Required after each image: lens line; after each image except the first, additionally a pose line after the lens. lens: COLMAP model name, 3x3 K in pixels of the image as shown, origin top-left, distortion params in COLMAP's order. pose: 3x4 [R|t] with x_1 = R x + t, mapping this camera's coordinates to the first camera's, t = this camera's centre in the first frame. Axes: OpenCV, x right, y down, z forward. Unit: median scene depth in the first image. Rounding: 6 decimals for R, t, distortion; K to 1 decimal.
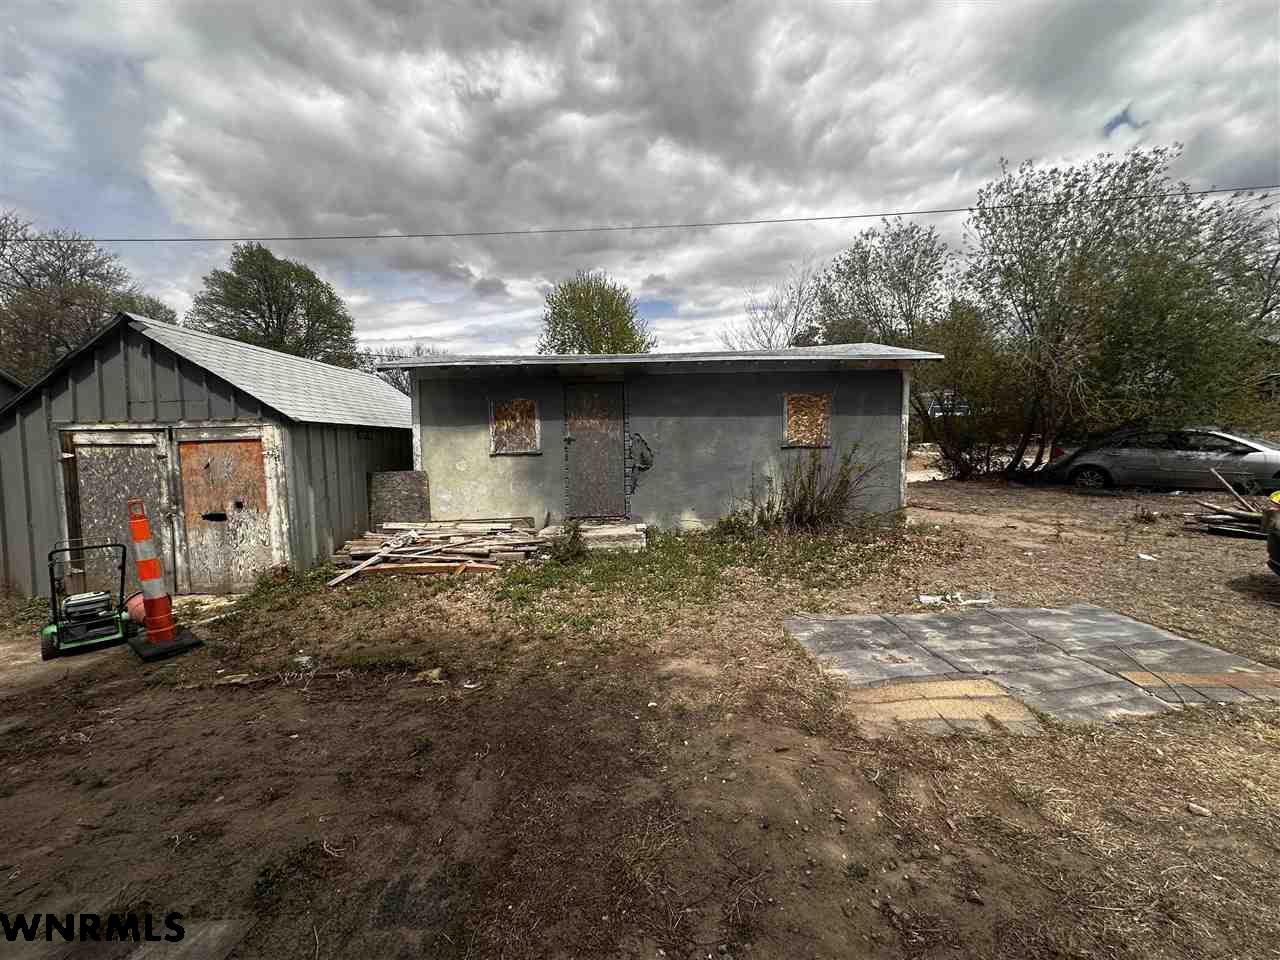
lens RADIAL K [[504.9, 0, 644.3], [0, 504.9, 472.1], [0, 0, 1]] dist [-0.002723, 0.000113]
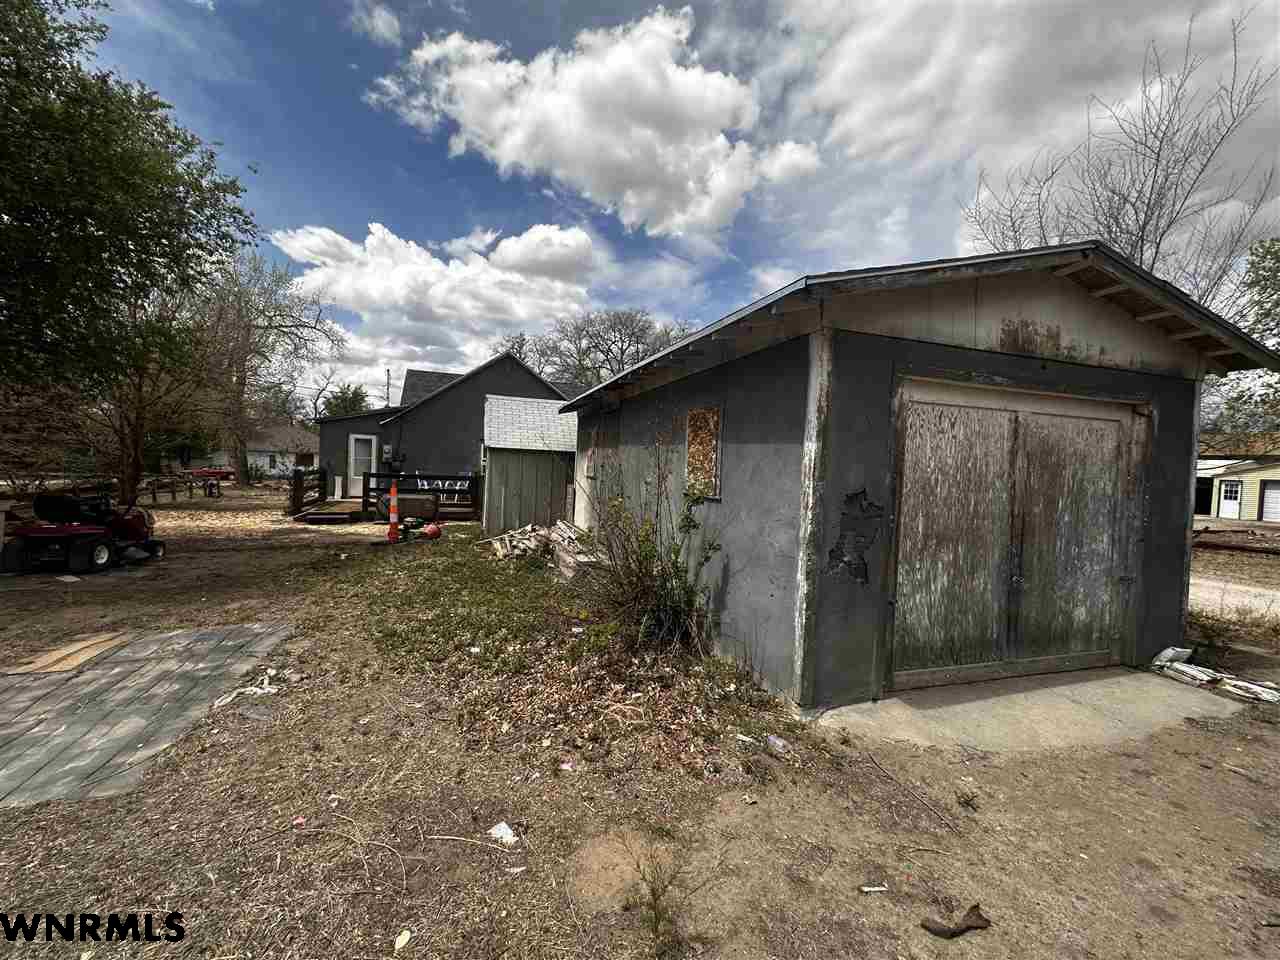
lens RADIAL K [[504.9, 0, 642.6], [0, 504.9, 479.9], [0, 0, 1]] dist [-0.002723, 0.000113]
pose [[0.292922, 0.054768, -0.954566, 1.699476], [-0.113199, 0.993323, 0.022255, -0.151623], [0.949412, 0.101537, 0.297166, 1.477402]]
